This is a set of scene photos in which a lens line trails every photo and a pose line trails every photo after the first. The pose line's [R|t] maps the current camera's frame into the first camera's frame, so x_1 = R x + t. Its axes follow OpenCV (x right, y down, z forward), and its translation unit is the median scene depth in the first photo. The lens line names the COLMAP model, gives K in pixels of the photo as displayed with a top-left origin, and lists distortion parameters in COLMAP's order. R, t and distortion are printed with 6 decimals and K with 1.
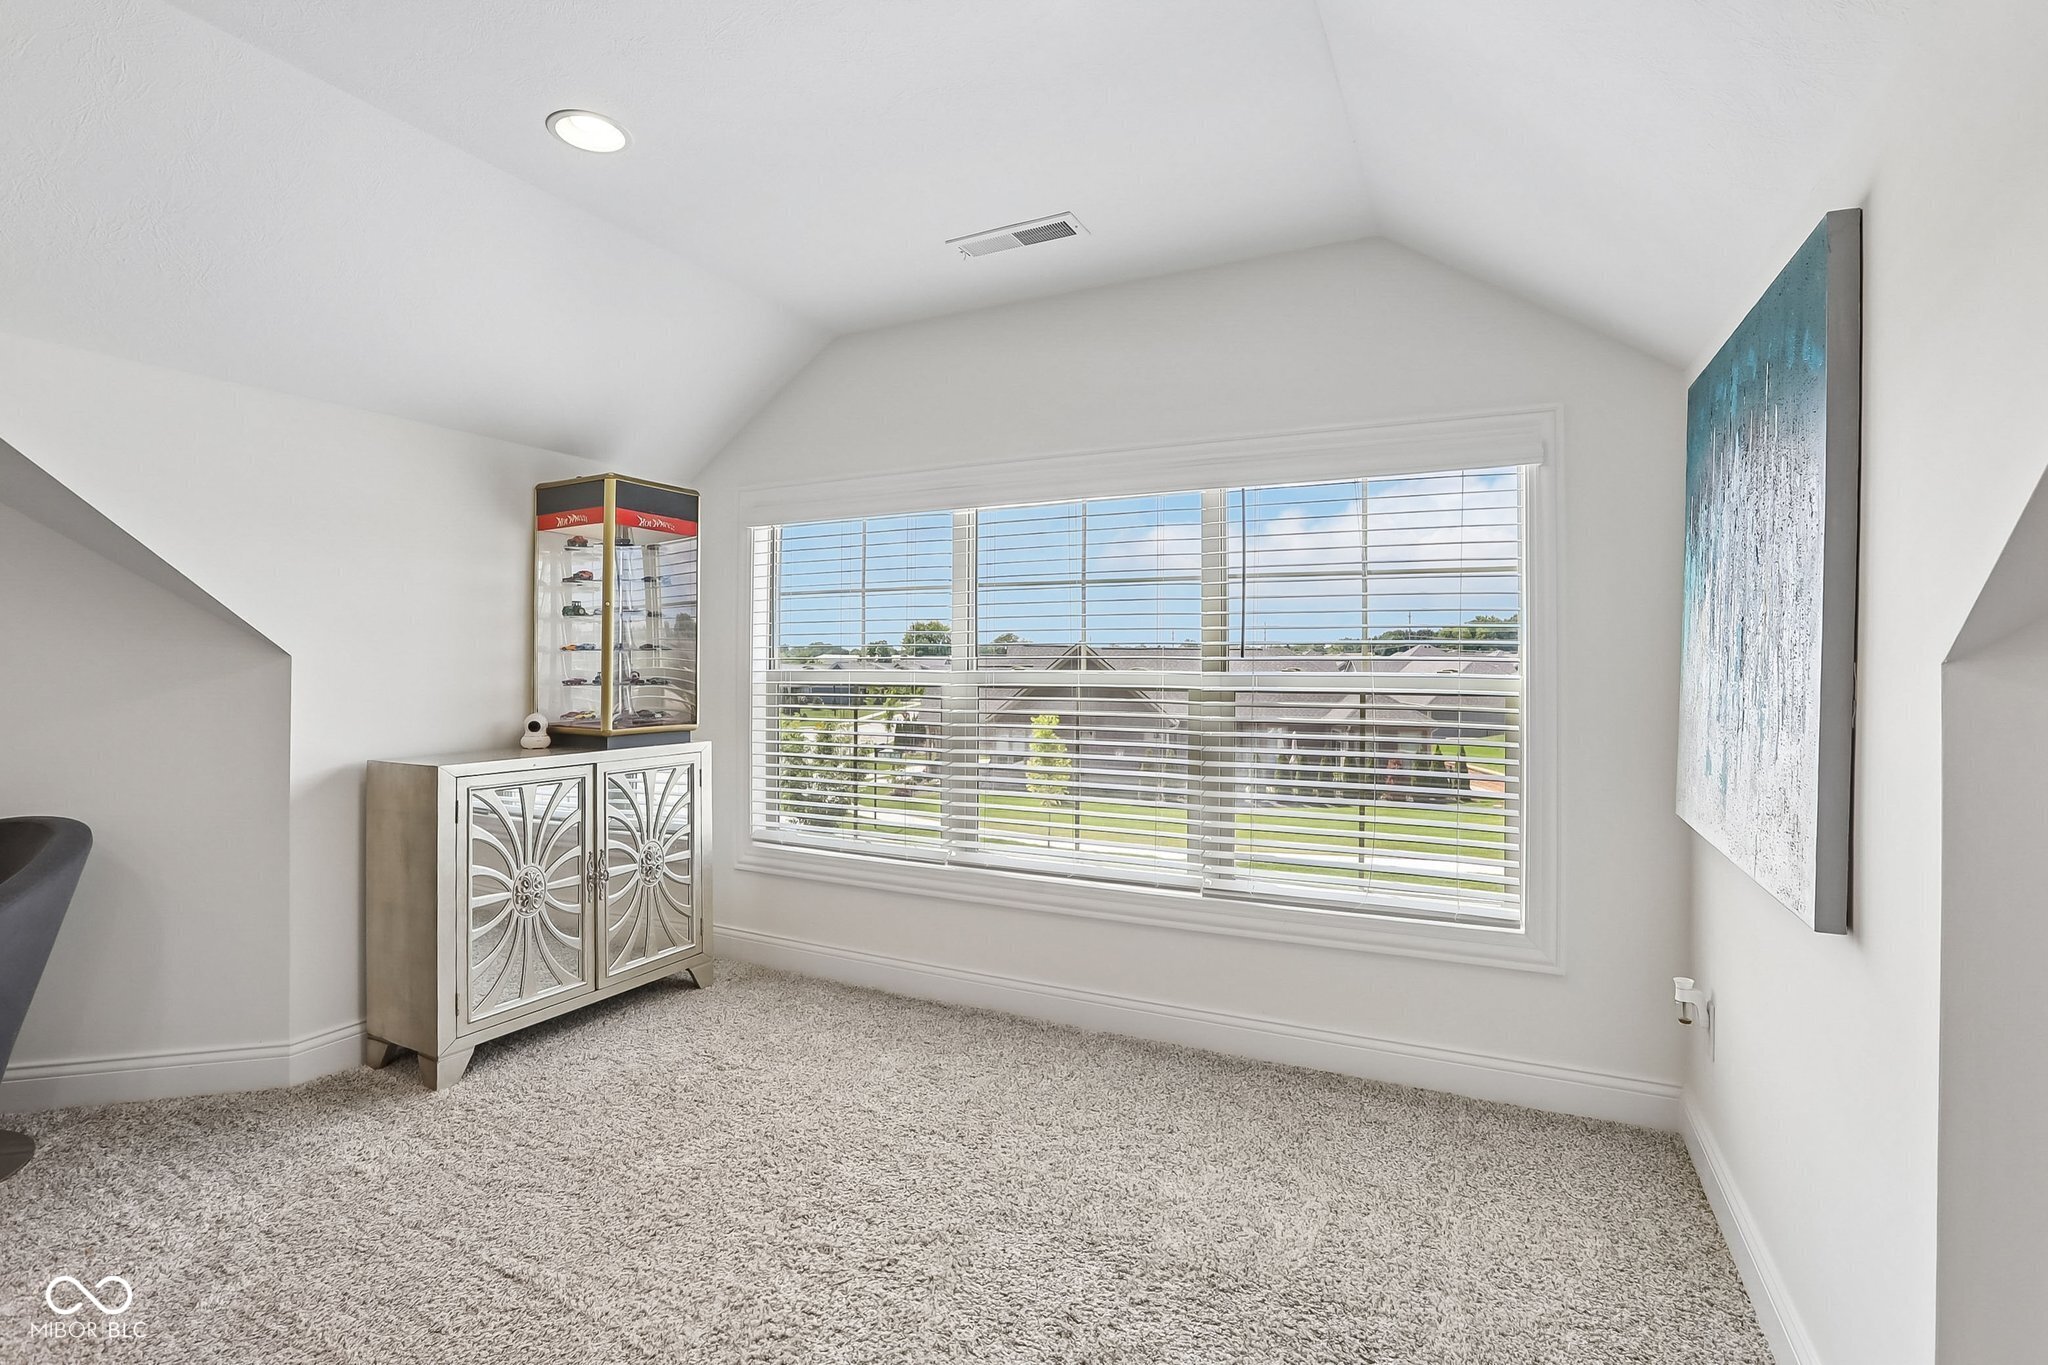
lens RADIAL K [[940.9, 0, 1036.7], [0, 940.9, 661.0], [0, 0, 1]] dist [-0.041258, 0.015997]
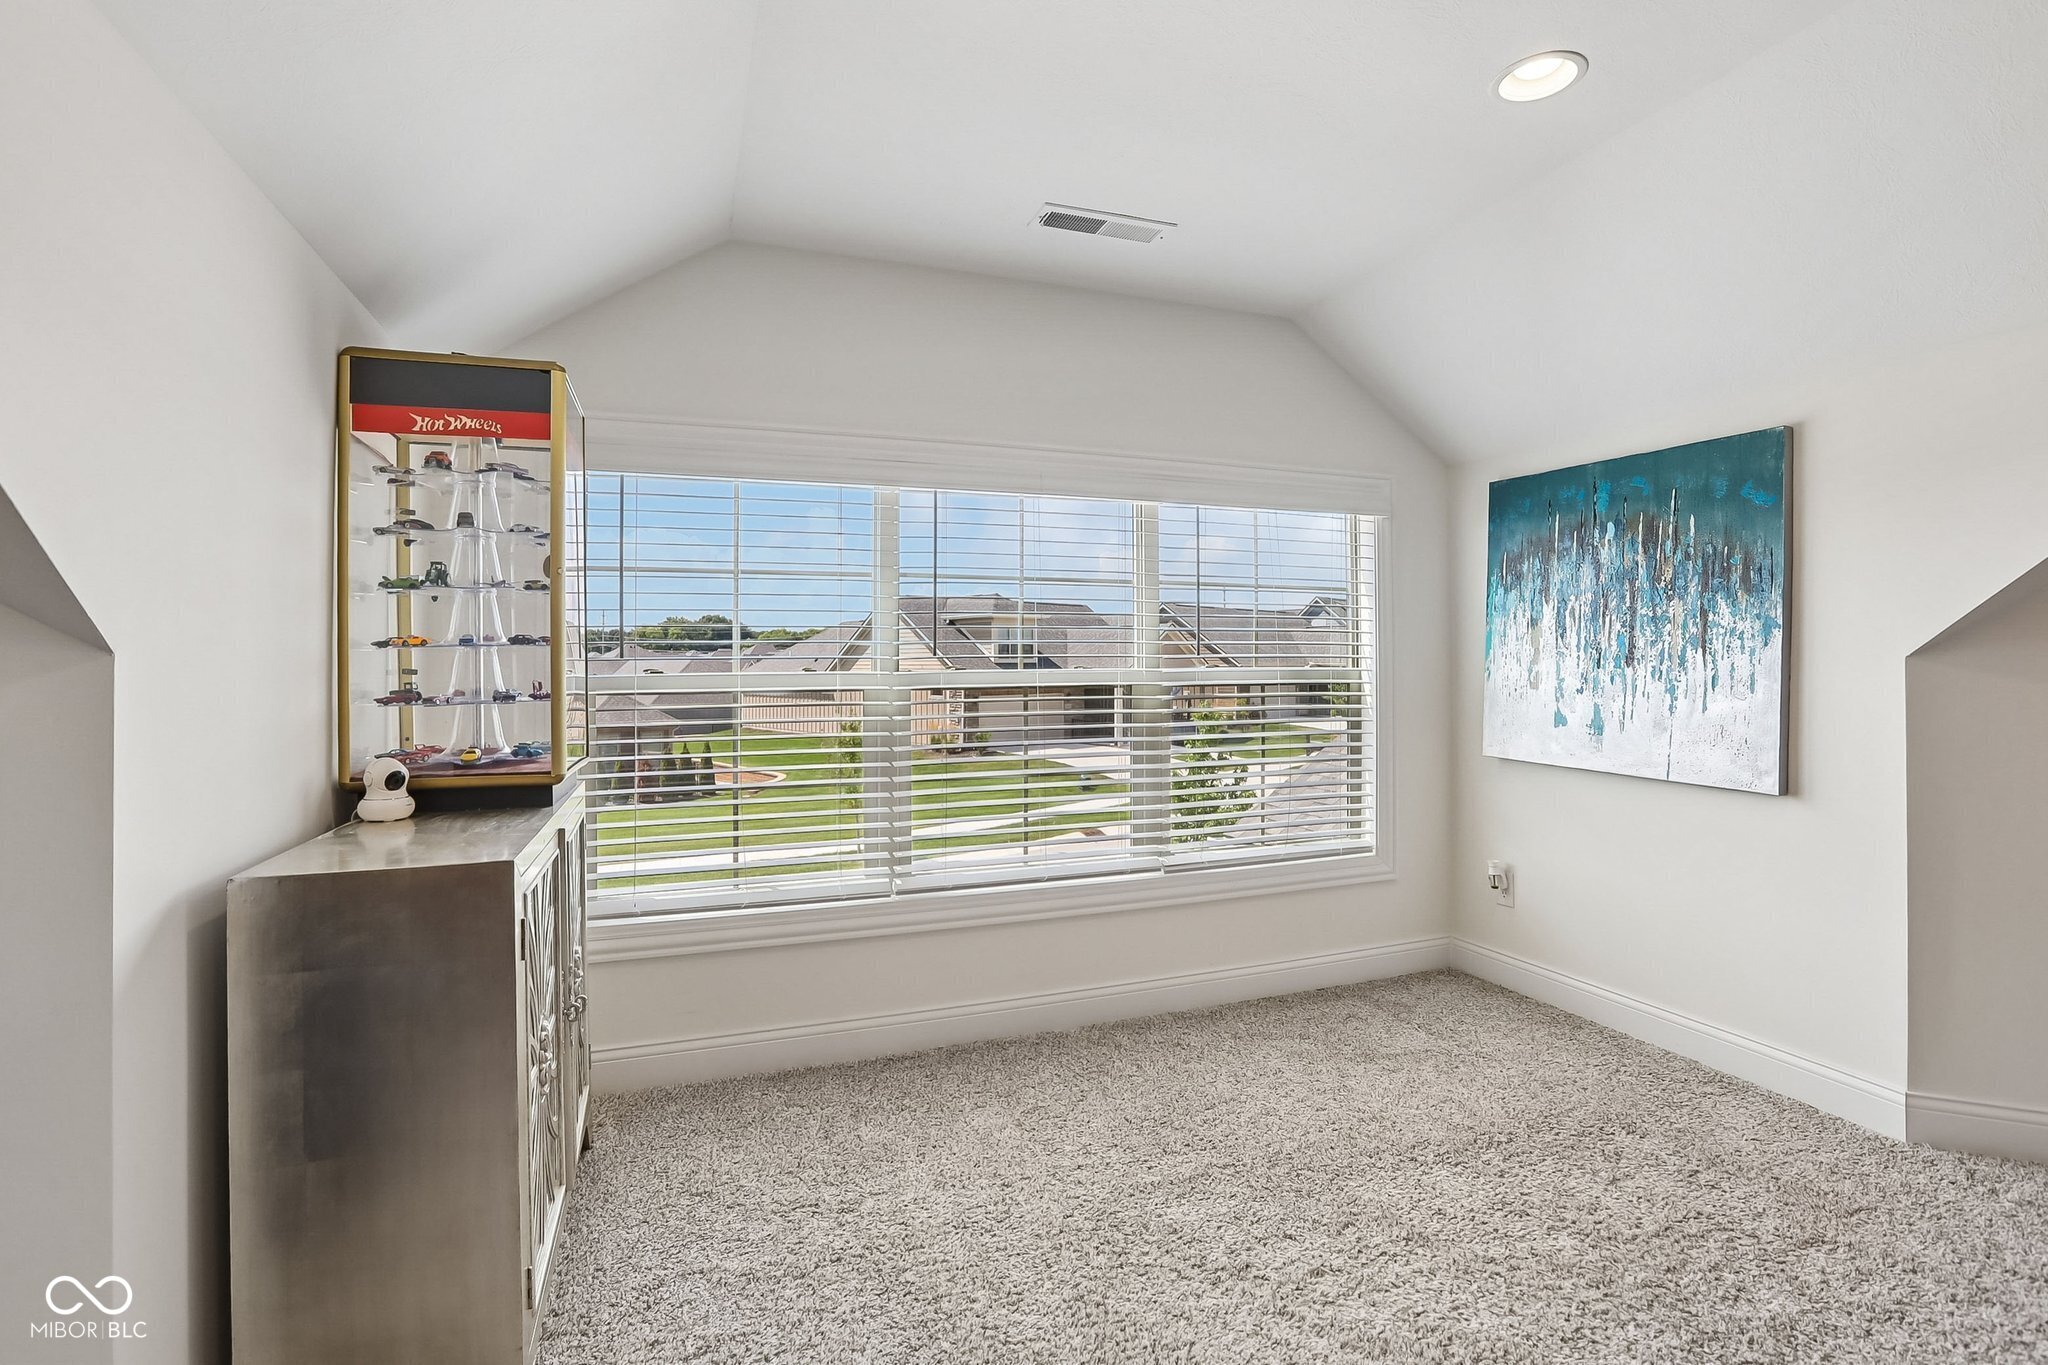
lens RADIAL K [[940.9, 0, 1027.0], [0, 940.9, 657.4], [0, 0, 1]] dist [-0.041258, 0.015997]
pose [[0.687070, -0.002470, 0.726587, -0.661319], [0.005424, 0.999984, -0.001730, -0.000706], [-0.726571, 0.005130, 0.687072, 0.327611]]
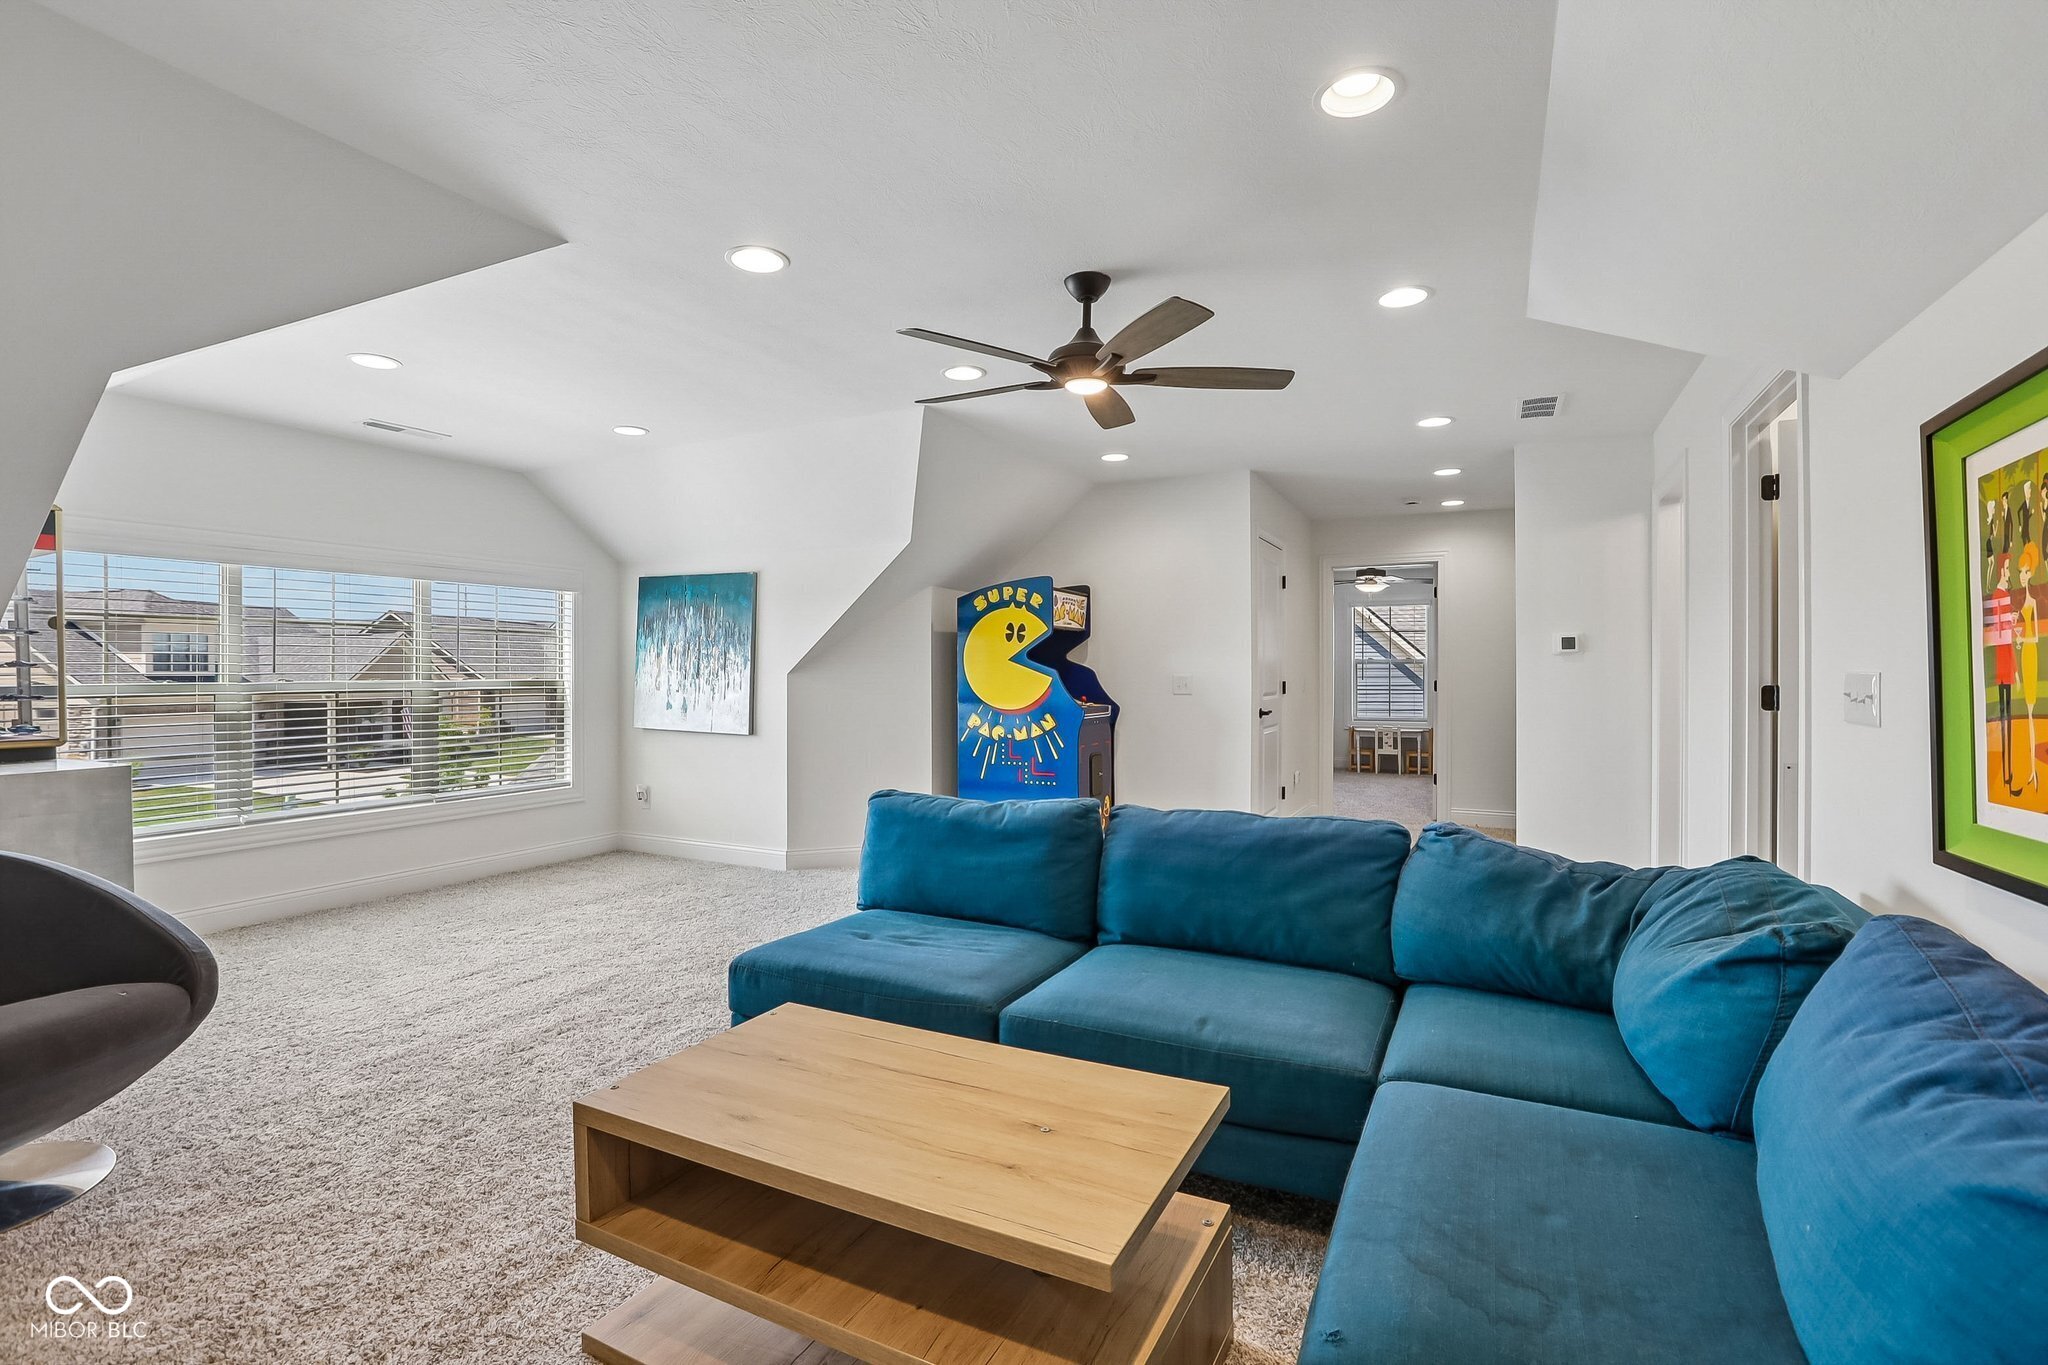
lens RADIAL K [[940.9, 0, 1015.2], [0, 940.9, 670.7], [0, 0, 1]] dist [-0.041258, 0.015997]
pose [[0.014256, -0.001061, 0.999898, -1.456838], [-0.000464, 0.999999, 0.001067, -0.007565], [-0.999898, -0.000479, 0.014256, -0.136299]]
